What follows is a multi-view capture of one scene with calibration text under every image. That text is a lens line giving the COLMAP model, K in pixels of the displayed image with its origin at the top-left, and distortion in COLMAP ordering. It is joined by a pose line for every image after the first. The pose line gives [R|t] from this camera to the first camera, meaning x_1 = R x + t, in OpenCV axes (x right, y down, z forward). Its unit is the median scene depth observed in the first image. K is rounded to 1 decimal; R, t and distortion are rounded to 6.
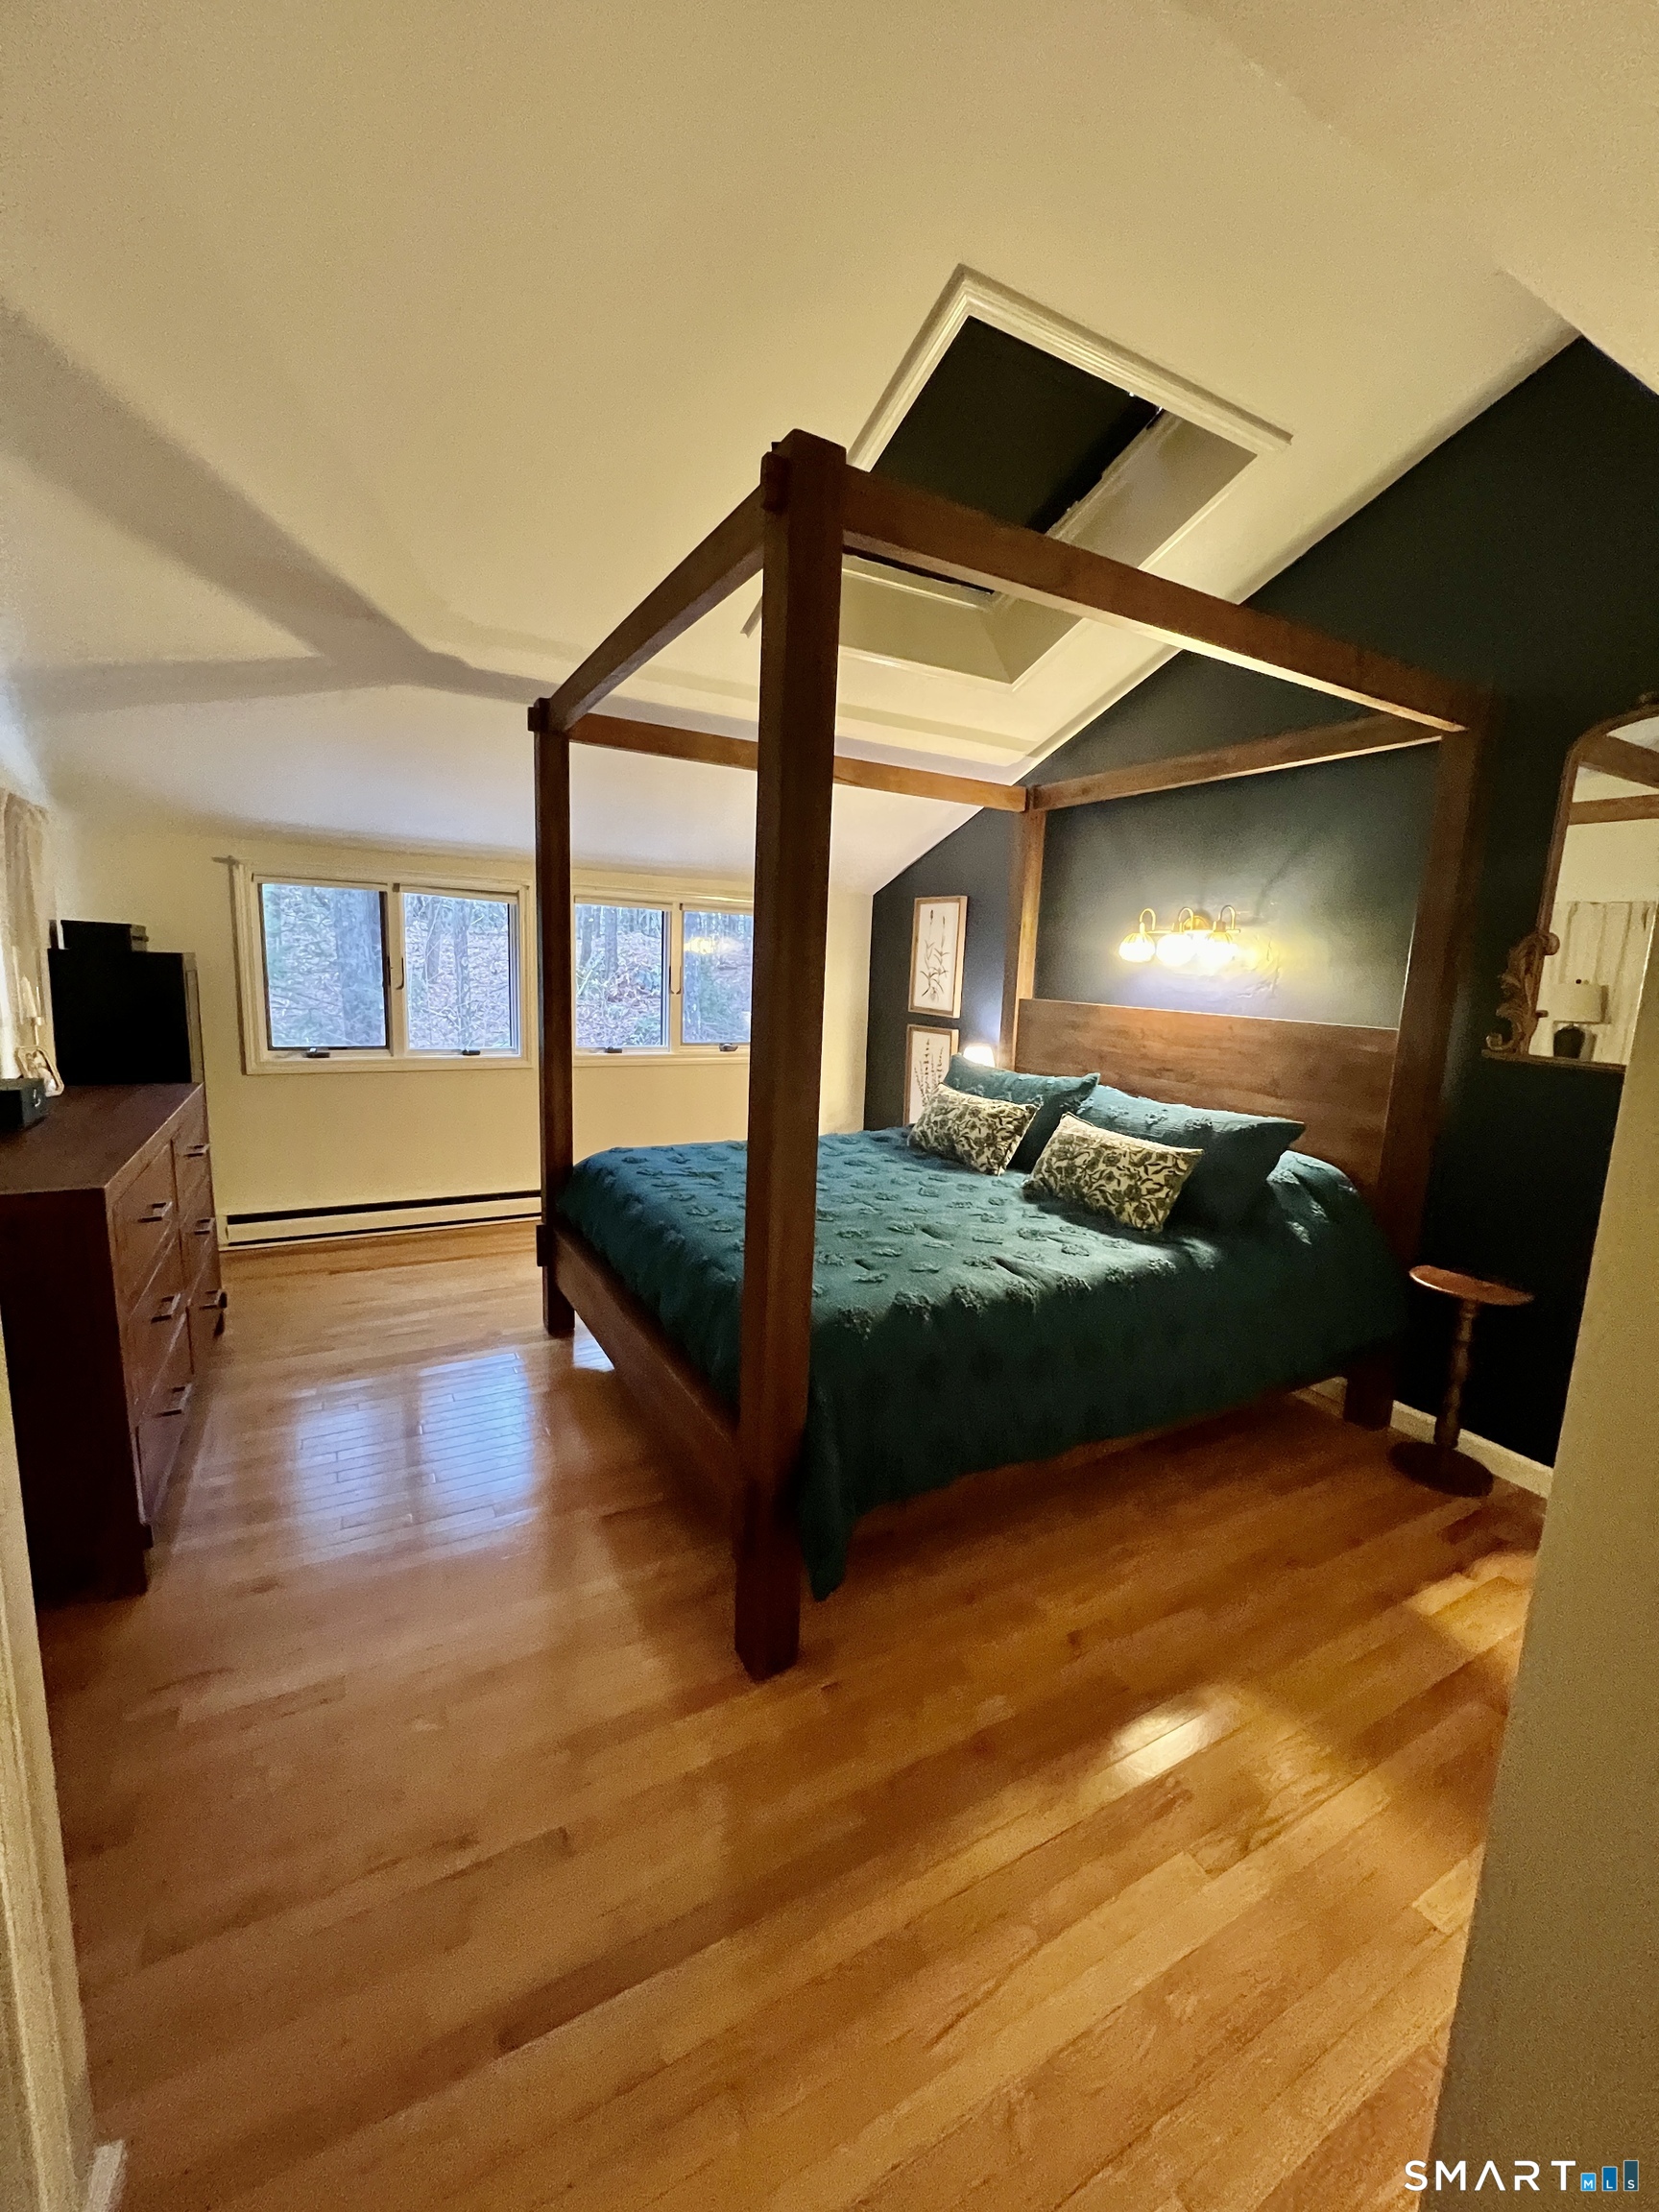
lens RADIAL K [[886.3, 0, 832.2], [0, 886.3, 1108.2], [0, 0, 1]] dist [-0.000998, -0.000029]
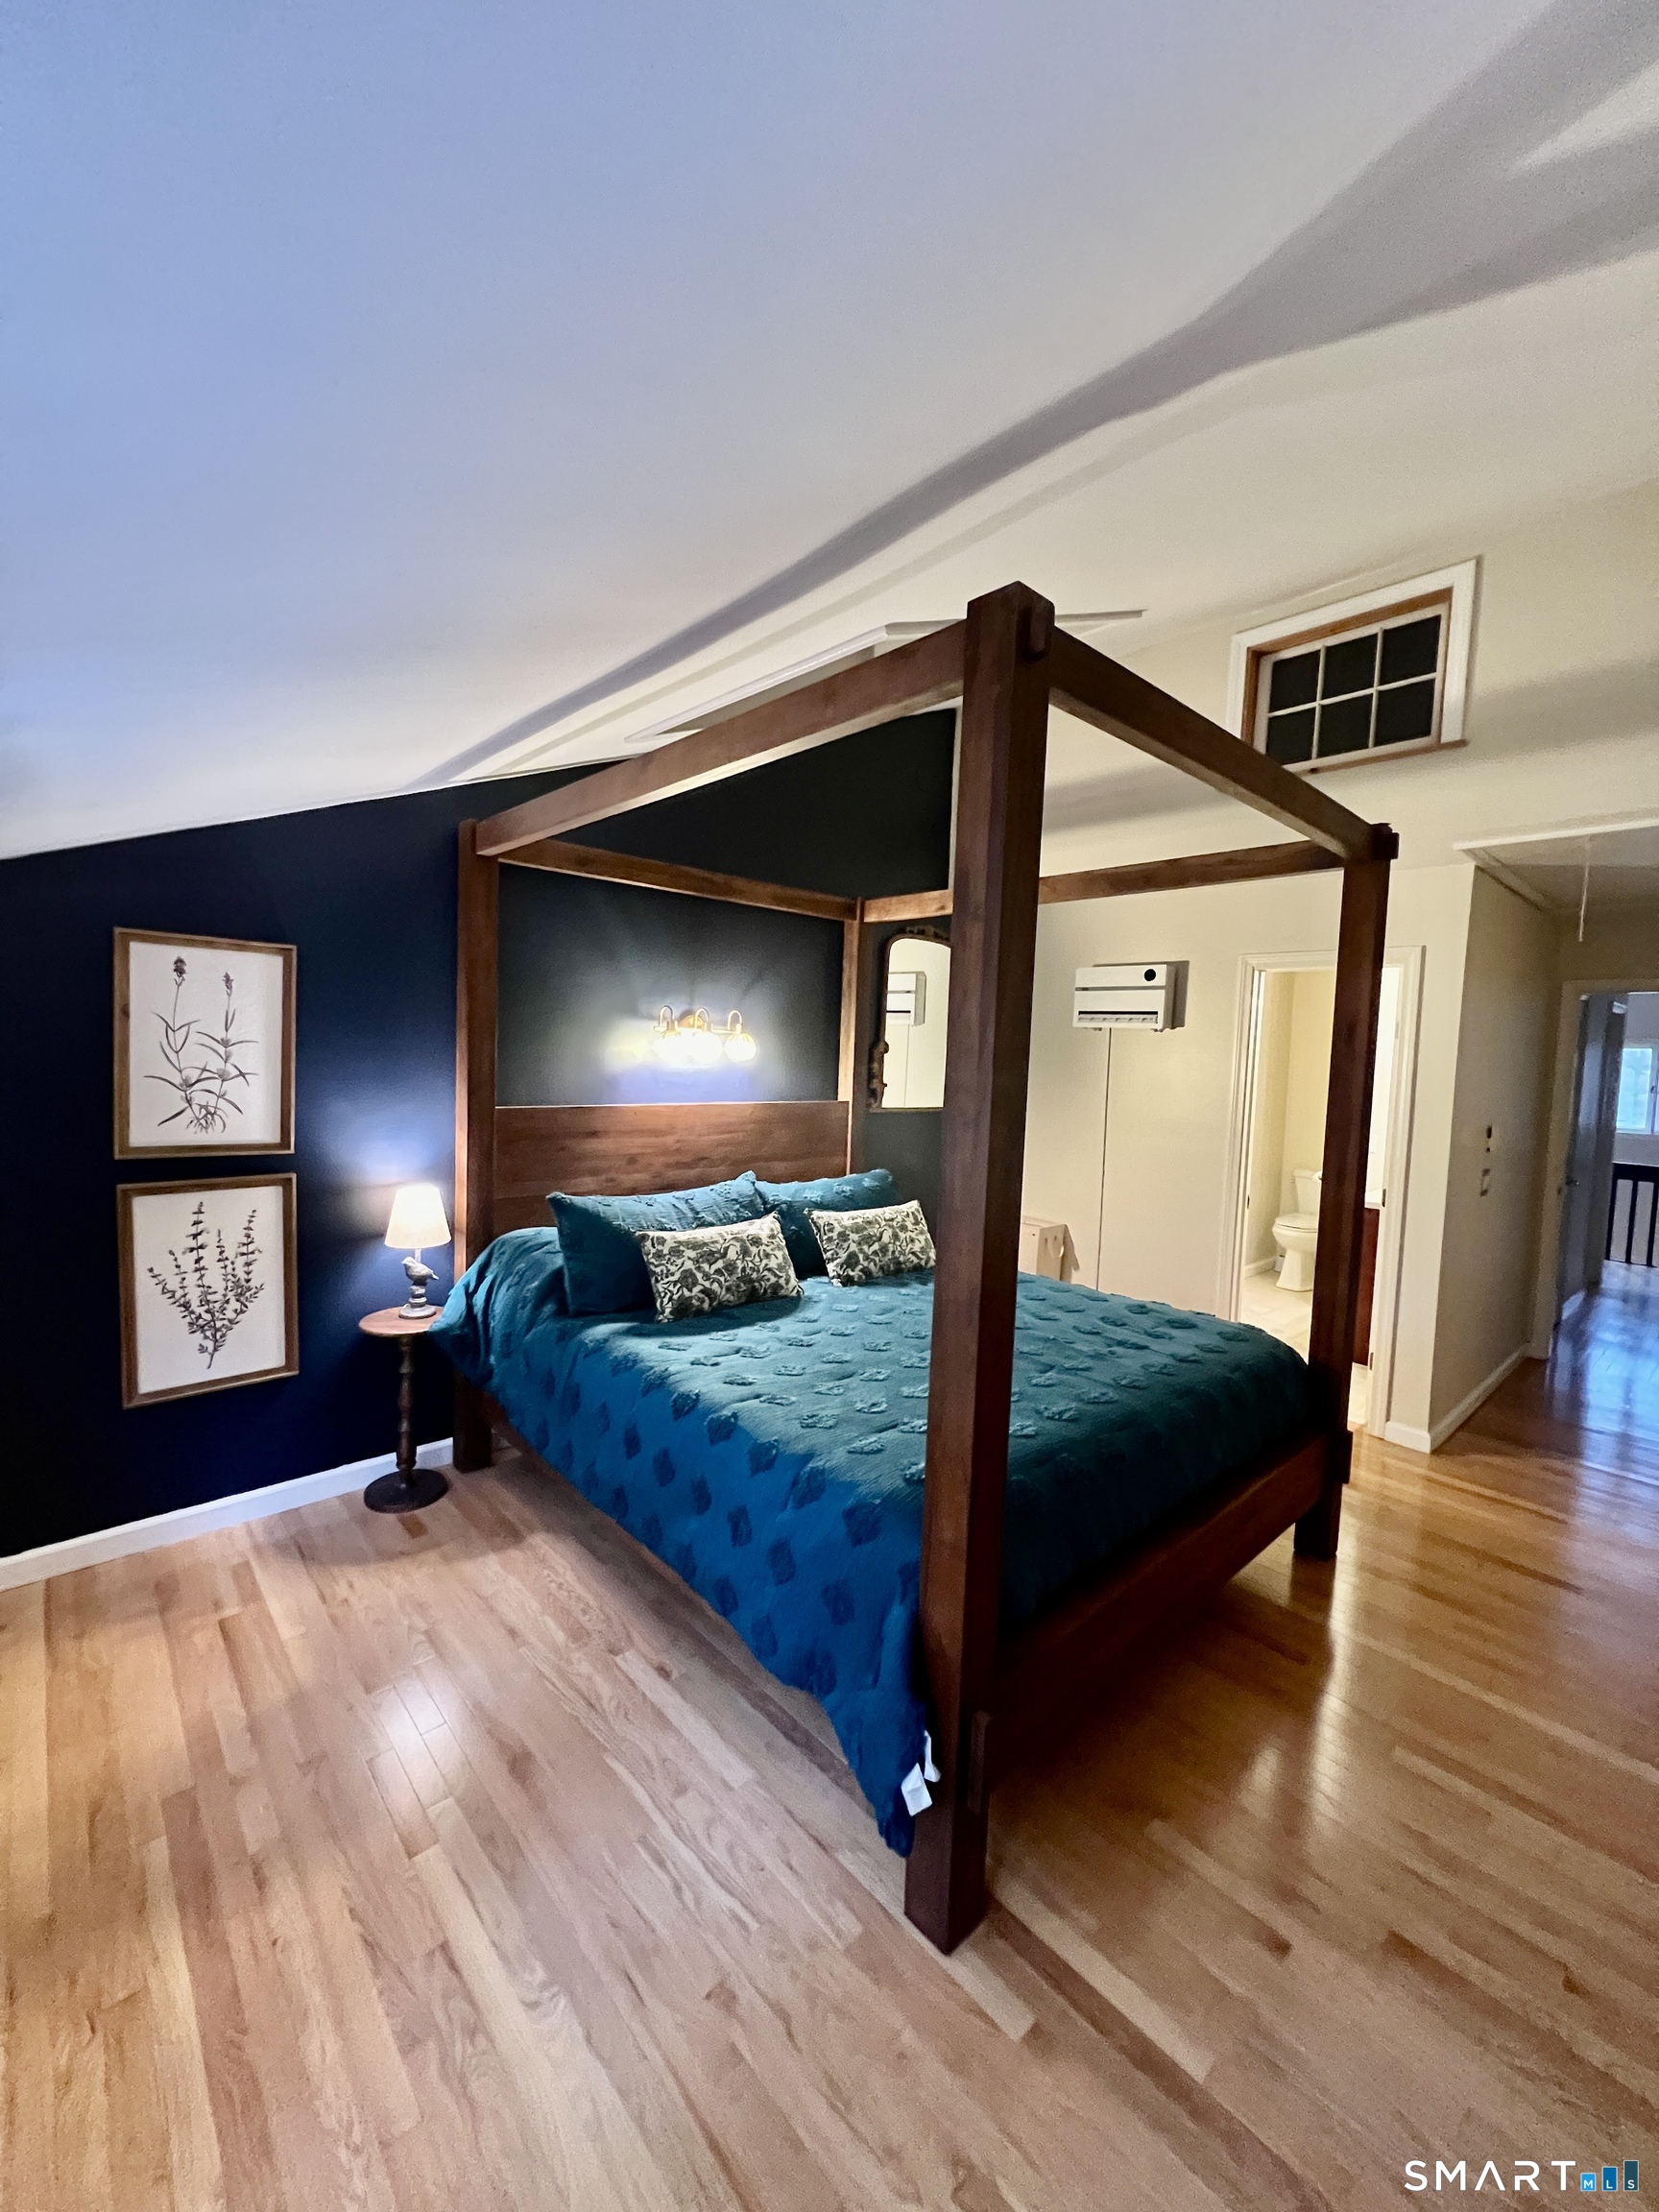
lens RADIAL K [[886.3, 0, 825.0], [0, 886.3, 1106.8], [0, 0, 1]] dist [-0.000998, -0.000029]
pose [[-0.222752, -0.108575, 0.968810, -0.531592], [0.117049, 0.983611, 0.137146, -0.182920], [-0.967823, 0.143948, -0.206393, 0.837199]]
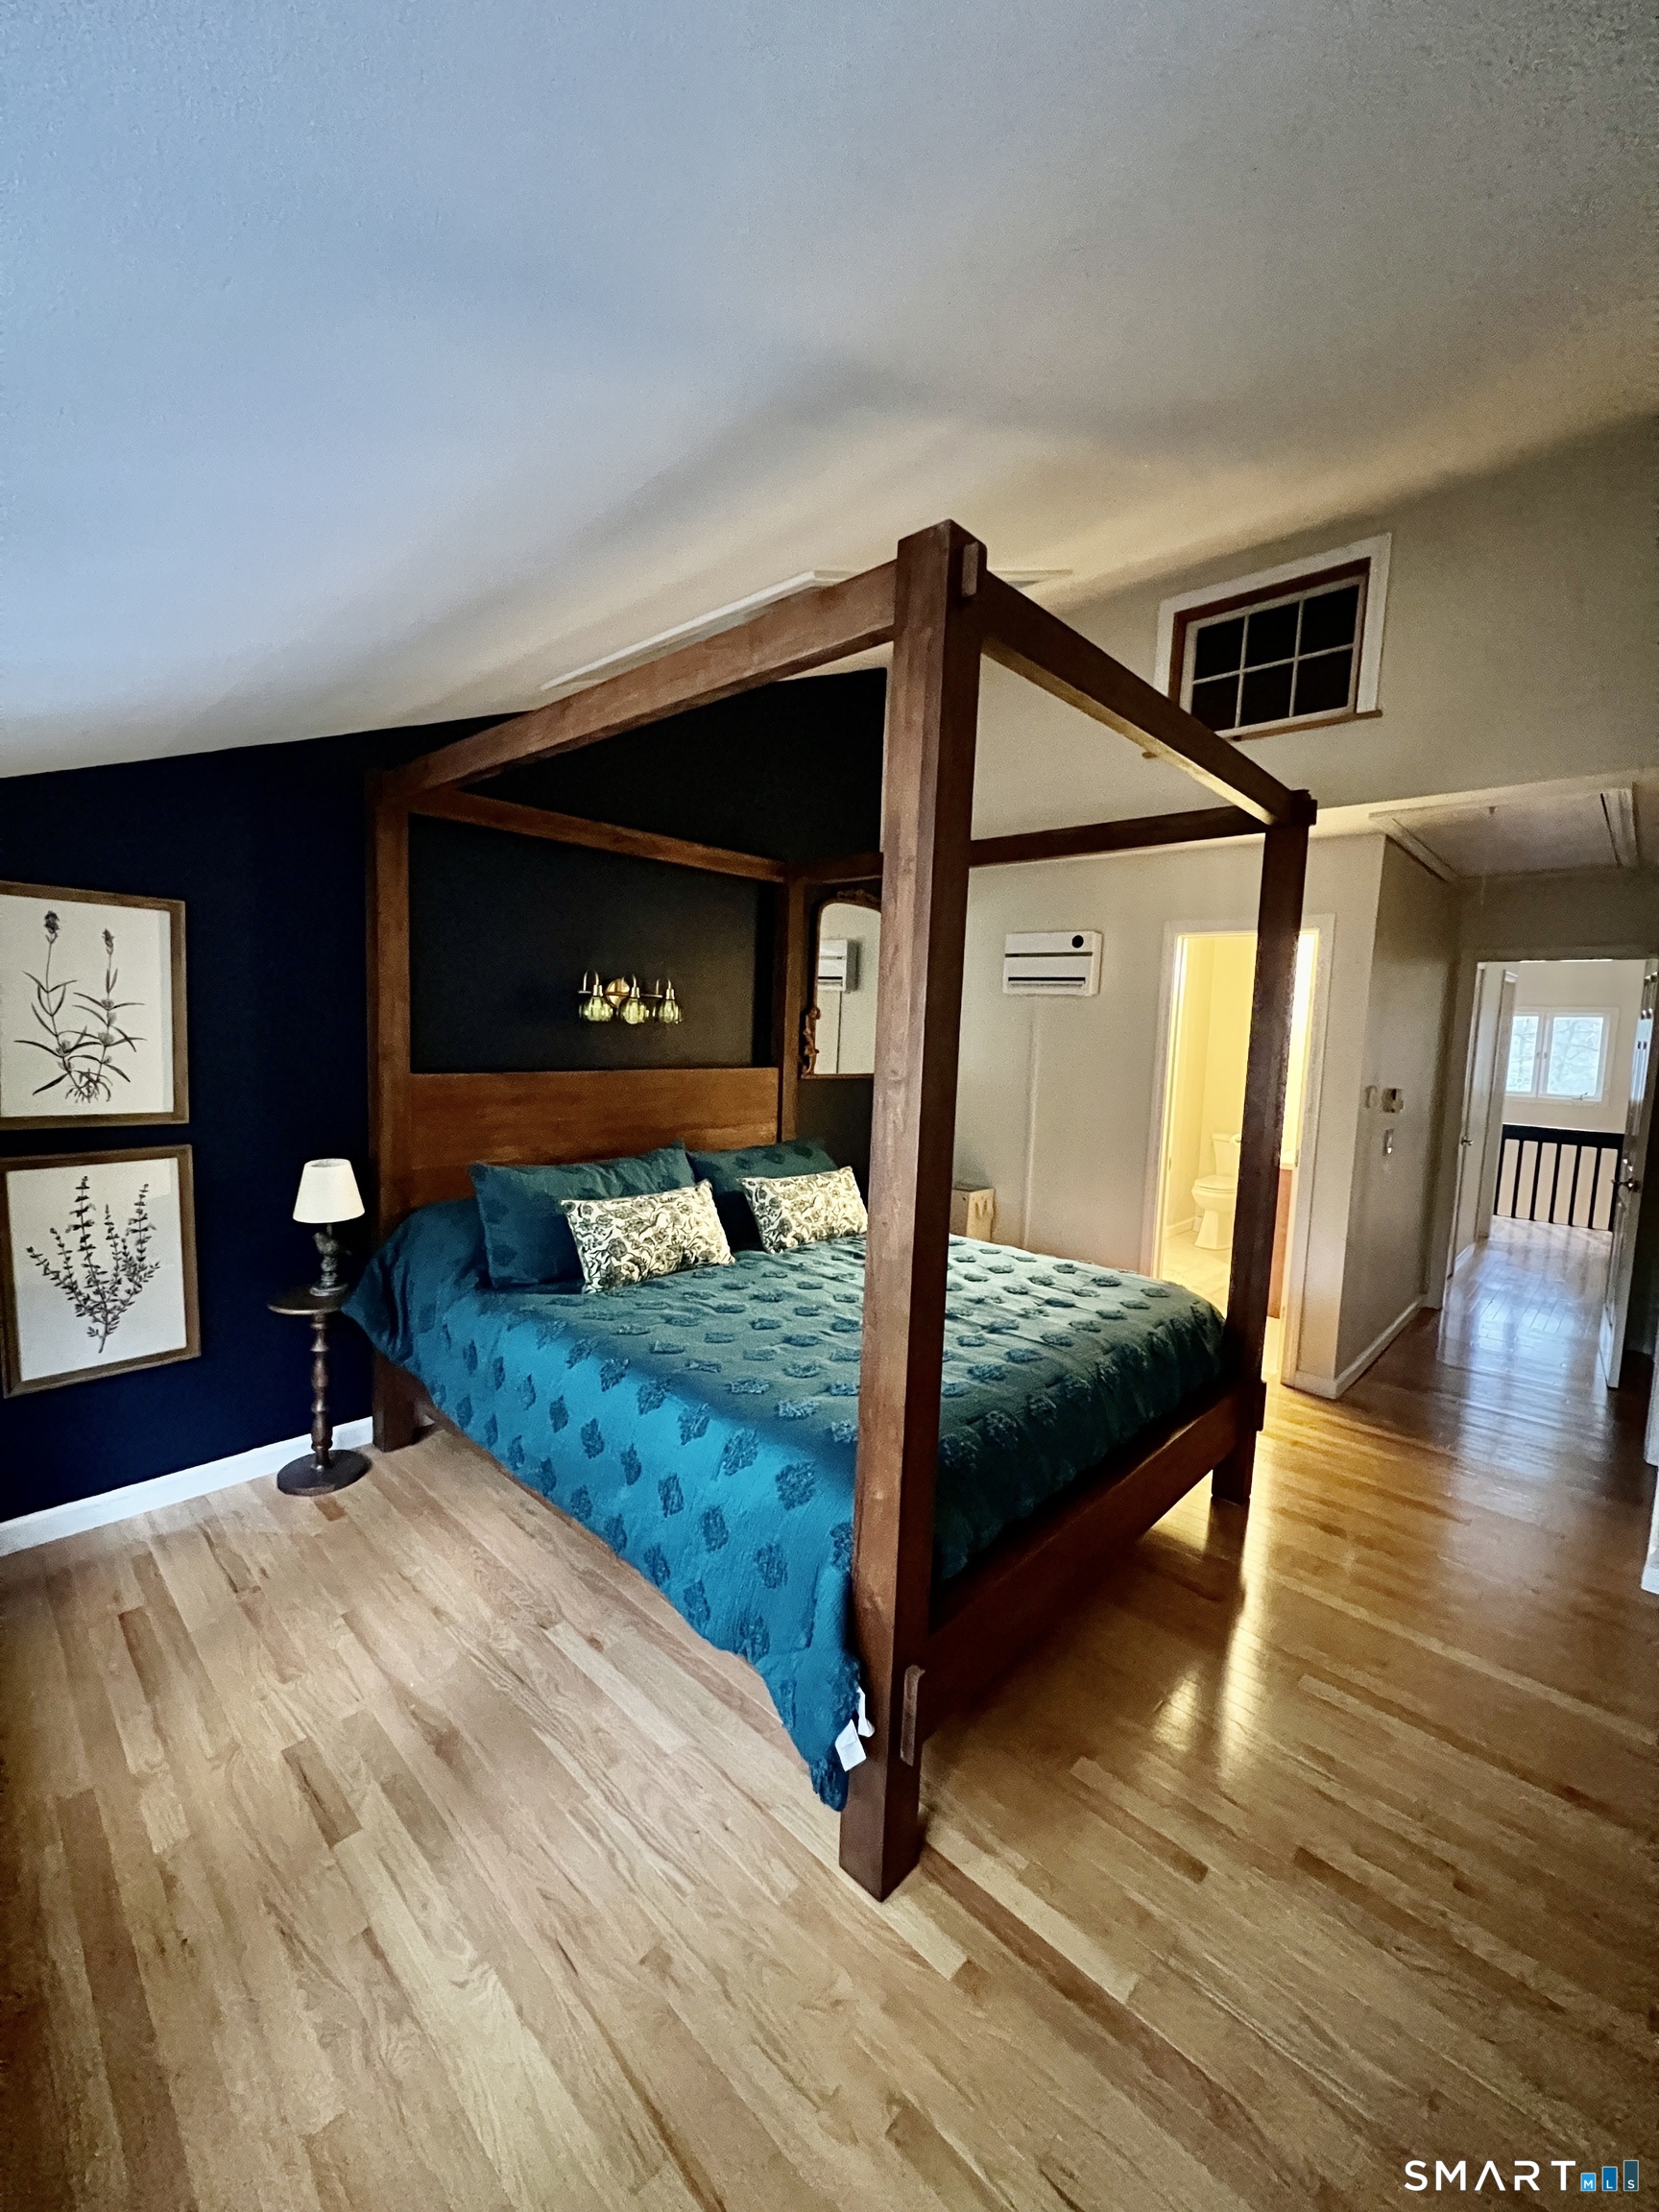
lens RADIAL K [[886.3, 0, 825.8], [0, 886.3, 1108.6], [0, 0, 1]] dist [-0.000998, -0.000029]
pose [[-0.297907, -0.141706, 0.944019, -0.524946], [0.110425, 0.977166, 0.181528, -0.178529], [-0.948187, 0.158321, -0.275457, 0.835383]]
